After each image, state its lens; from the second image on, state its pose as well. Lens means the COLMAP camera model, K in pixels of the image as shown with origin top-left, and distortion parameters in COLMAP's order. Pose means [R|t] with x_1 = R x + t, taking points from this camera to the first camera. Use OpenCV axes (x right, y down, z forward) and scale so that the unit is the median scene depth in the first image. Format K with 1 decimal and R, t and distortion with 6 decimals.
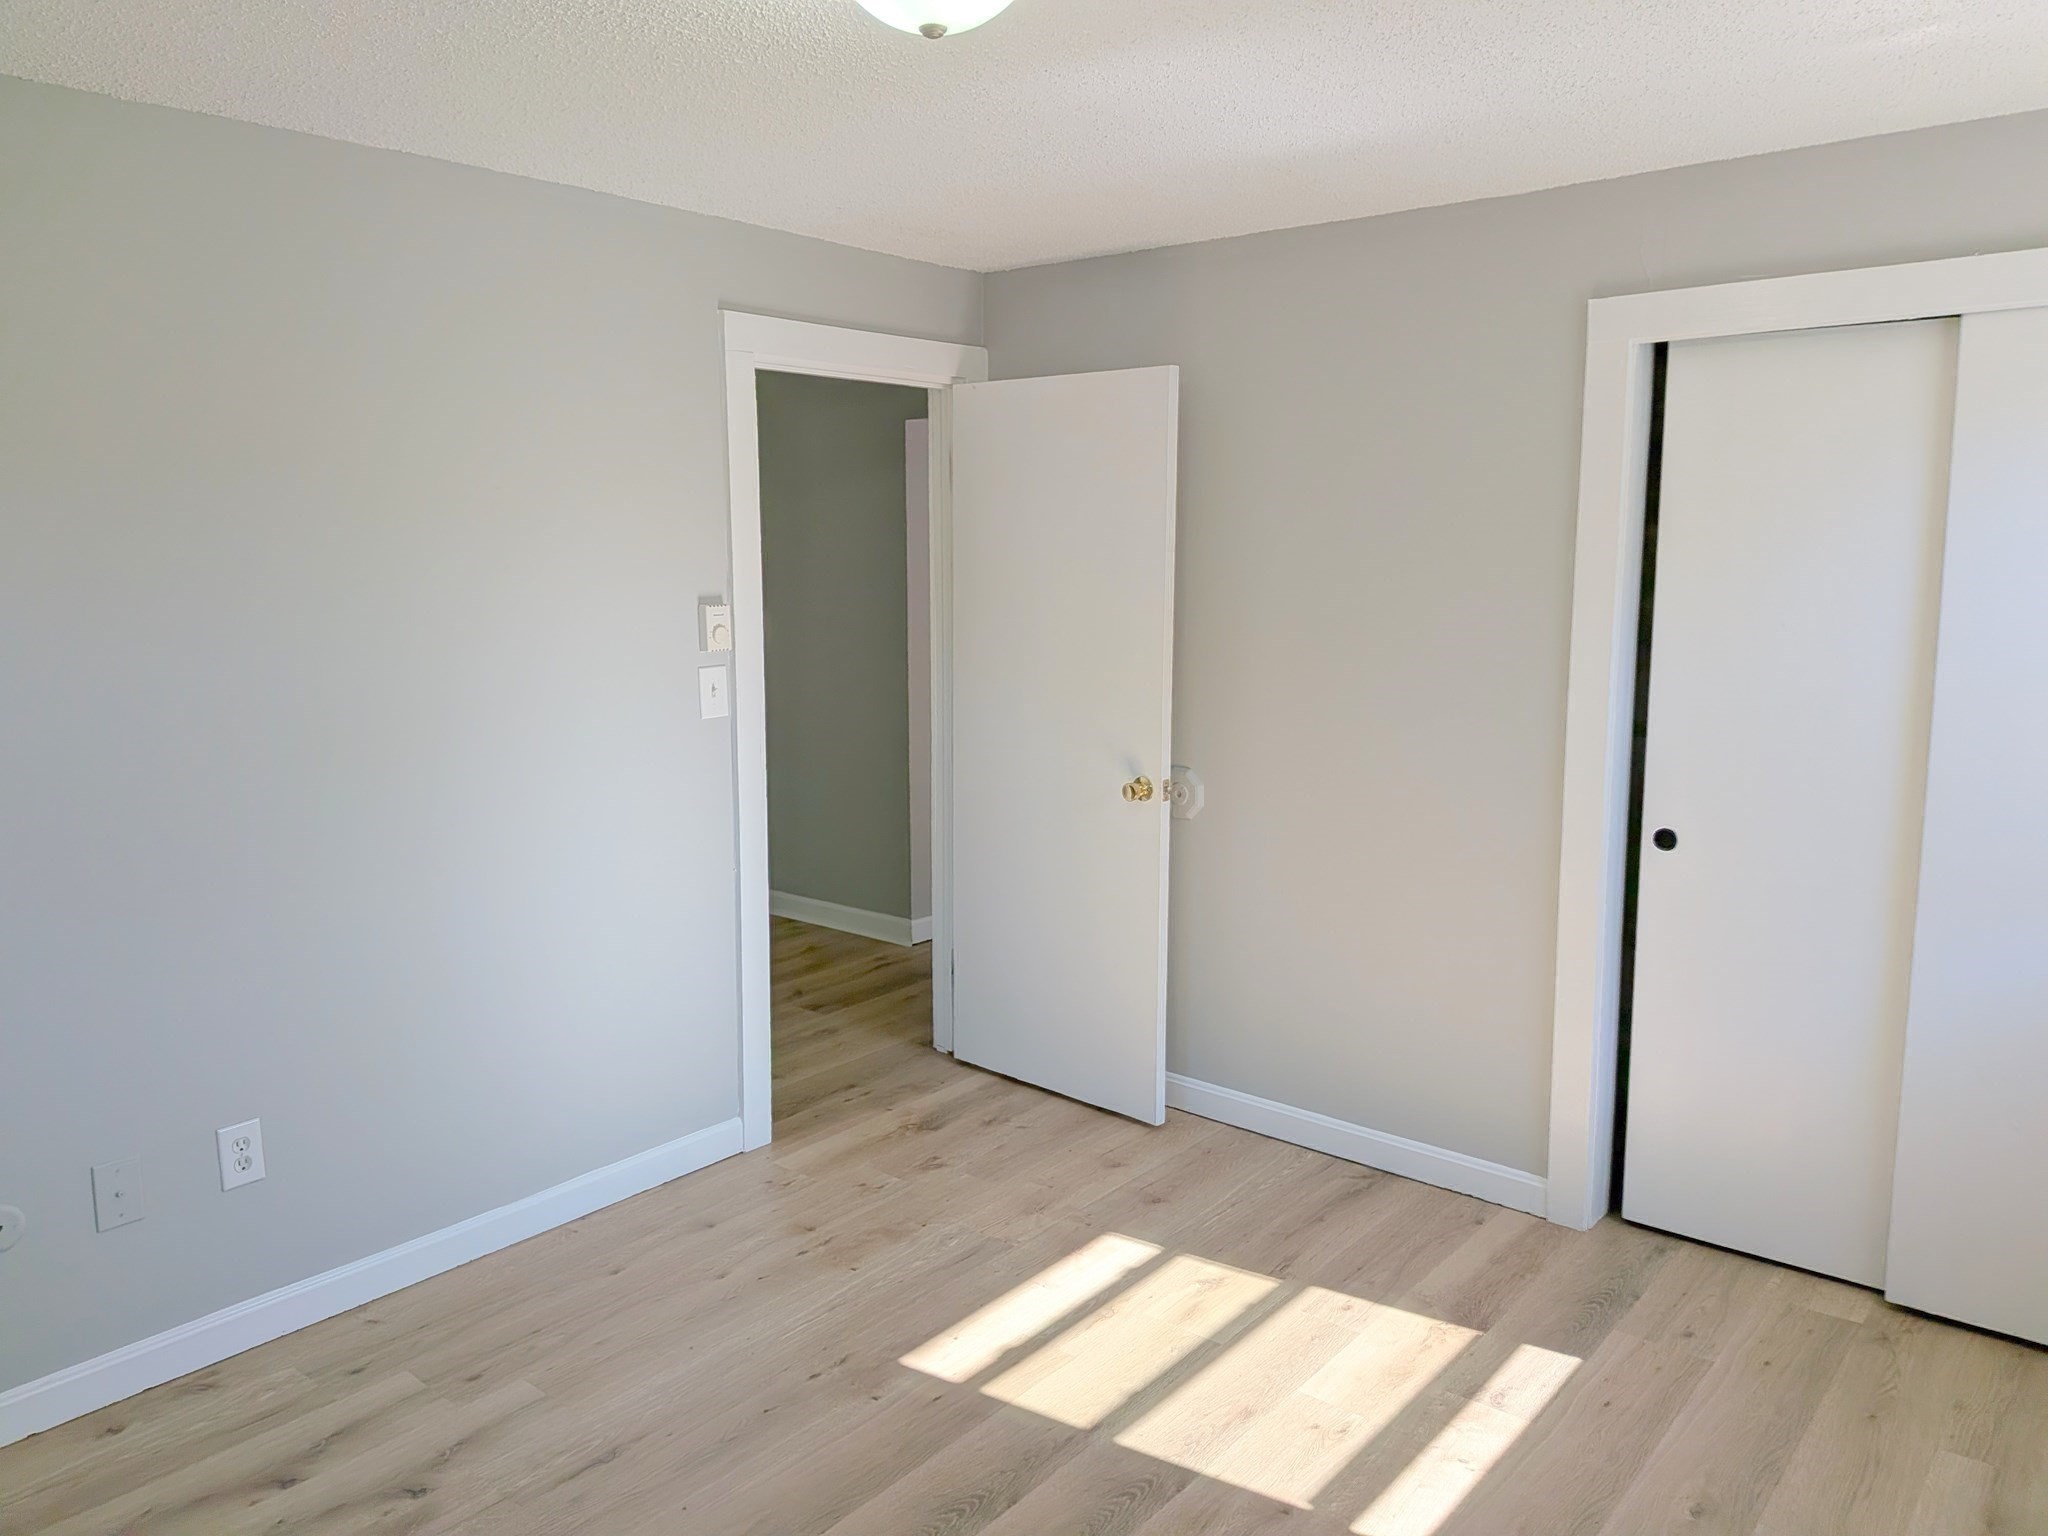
lens RADIAL K [[1509.2, 0, 1029.6], [0, 1509.2, 730.5], [0, 0, 1]] dist [0.100359, -0.159224]
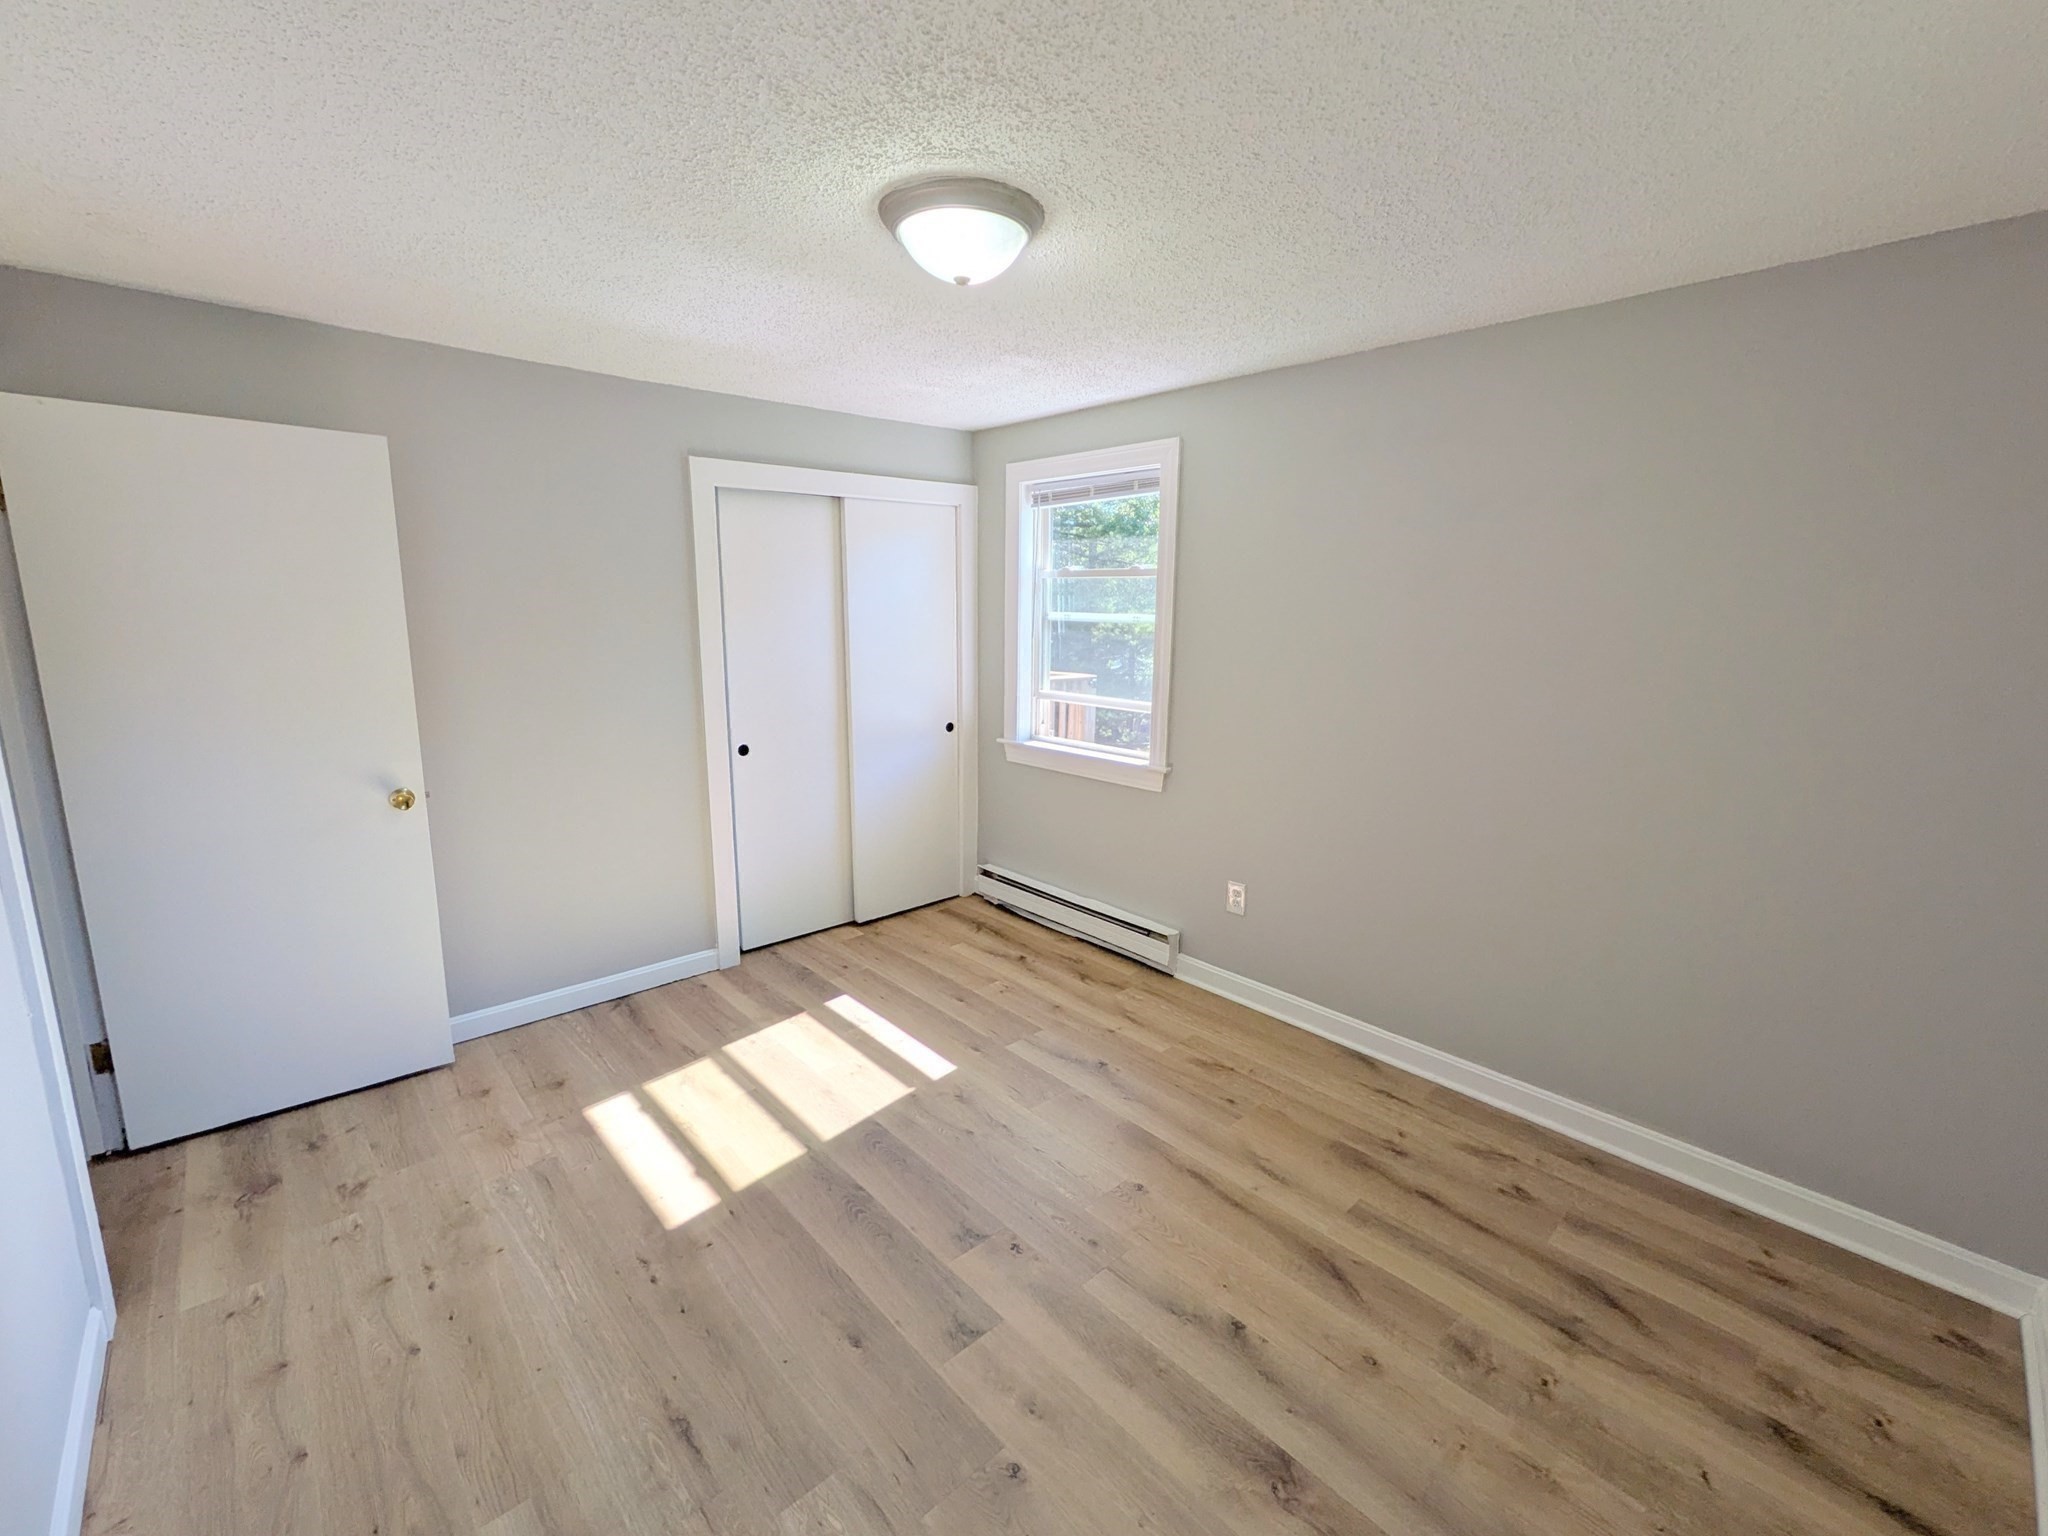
lens RADIAL K [[834.1, 0, 1025.0], [0, 834.1, 760.1], [0, 0, 1]] dist [0.000887, -0.000159]
pose [[0.140973, -0.173923, 0.974616, -0.579007], [0.121081, 0.980086, 0.157386, -0.041222], [-0.982581, 0.095820, 0.159225, 0.494615]]
